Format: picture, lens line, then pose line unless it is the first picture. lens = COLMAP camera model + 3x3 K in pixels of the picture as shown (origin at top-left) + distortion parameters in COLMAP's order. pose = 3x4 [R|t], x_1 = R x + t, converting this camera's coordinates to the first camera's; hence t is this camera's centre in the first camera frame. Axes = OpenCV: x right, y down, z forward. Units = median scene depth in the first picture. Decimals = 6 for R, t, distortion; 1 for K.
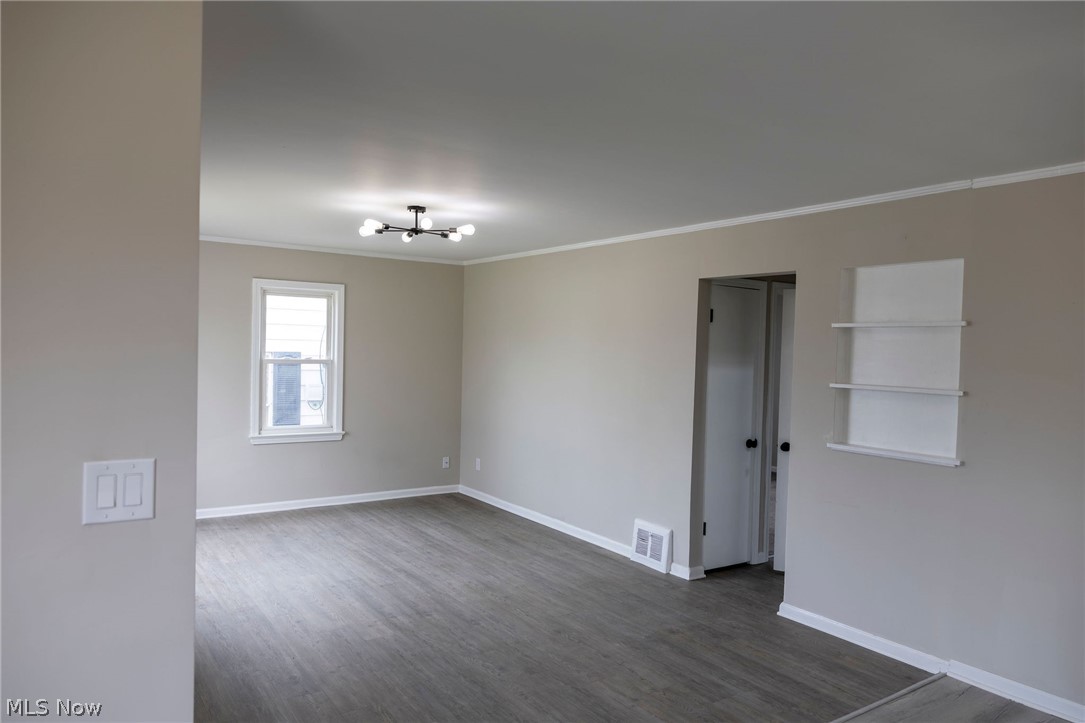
lens RADIAL K [[752.3, 0, 549.1], [0, 752.3, 365.4], [0, 0, 1]] dist [0.008677, -0.007387]
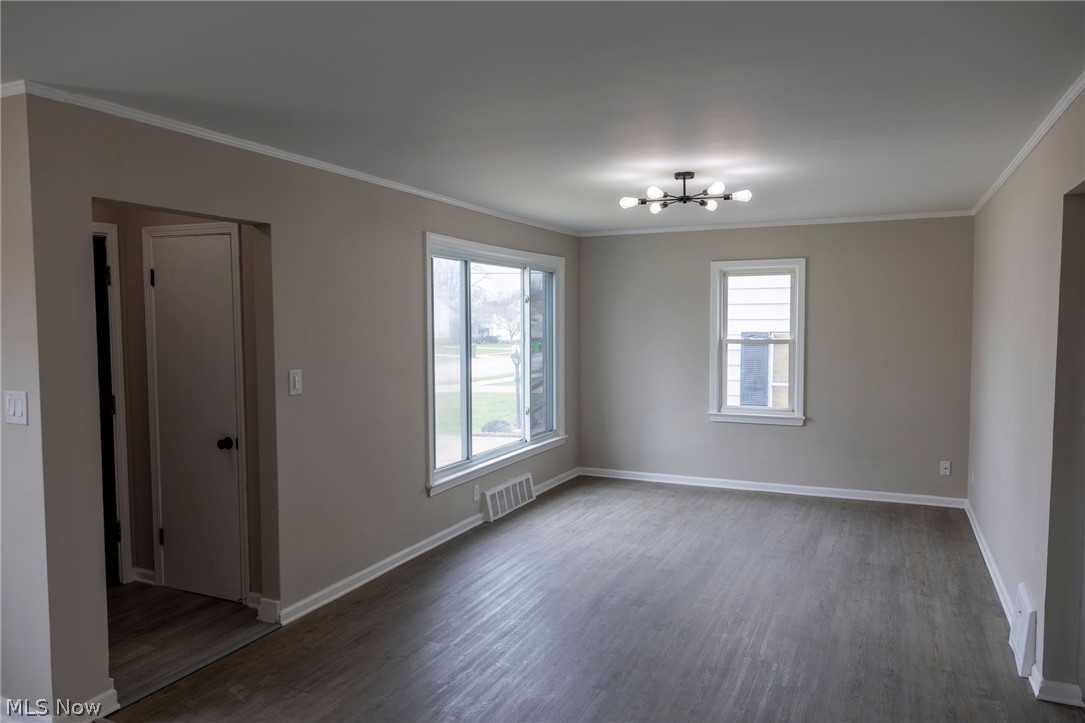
lens RADIAL K [[752.3, 0, 544.7], [0, 752.3, 364.5], [0, 0, 1]] dist [0.008677, -0.007387]
pose [[0.510414, 0.023389, -0.859611, 0.405486], [-0.004756, 0.999692, 0.024376, 0.002481], [0.859916, -0.008354, 0.510368, 0.283415]]
